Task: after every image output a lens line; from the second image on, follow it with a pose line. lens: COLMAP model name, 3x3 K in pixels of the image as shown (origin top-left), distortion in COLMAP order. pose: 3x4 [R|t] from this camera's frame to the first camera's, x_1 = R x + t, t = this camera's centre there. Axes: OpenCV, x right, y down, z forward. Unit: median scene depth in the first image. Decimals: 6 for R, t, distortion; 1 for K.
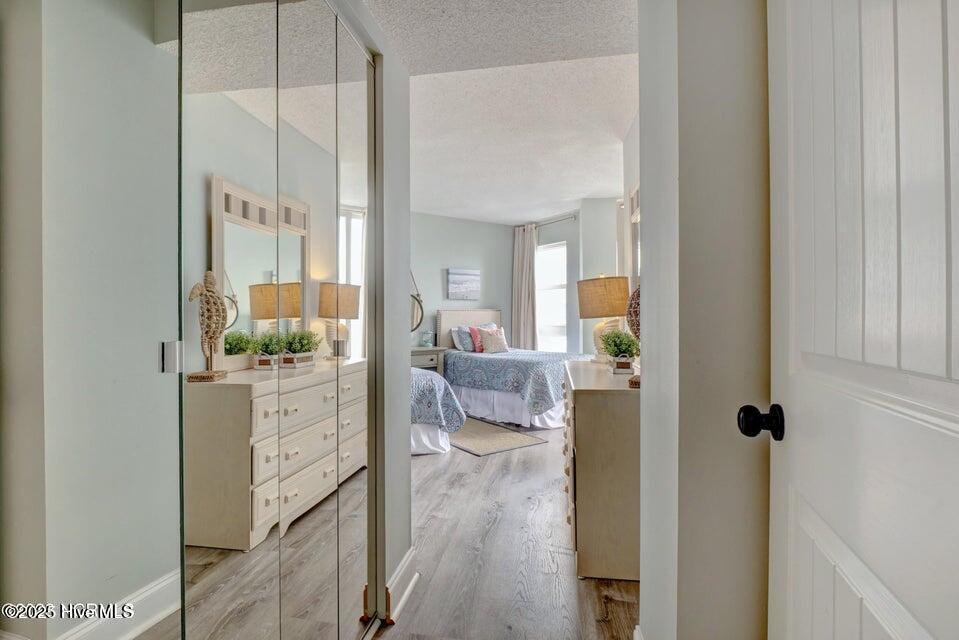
lens RADIAL K [[461.5, 0, 476.6], [0, 461.5, 315.5], [0, 0, 1]] dist [-0.020245, -0.000676]
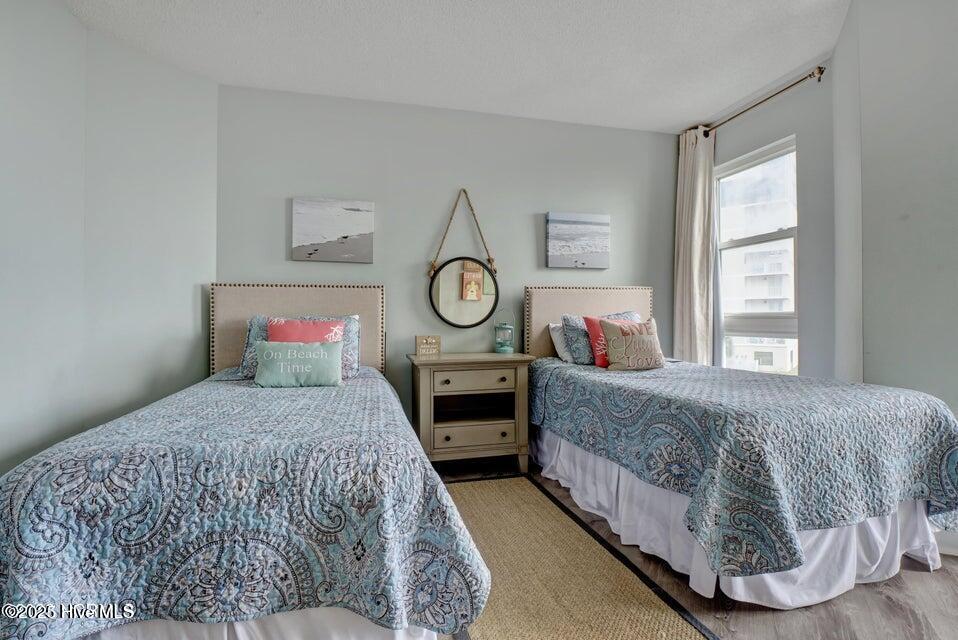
lens RADIAL K [[461.1, 0, 476.1], [0, 461.1, 315.5], [0, 0, 1]] dist [-0.020245, -0.000676]
pose [[0.939910, 0.000766, -0.341423, 0.048847], [-0.000536, 1.000000, 0.000769, 0.021988], [0.341423, -0.000540, 0.939910, 0.469183]]
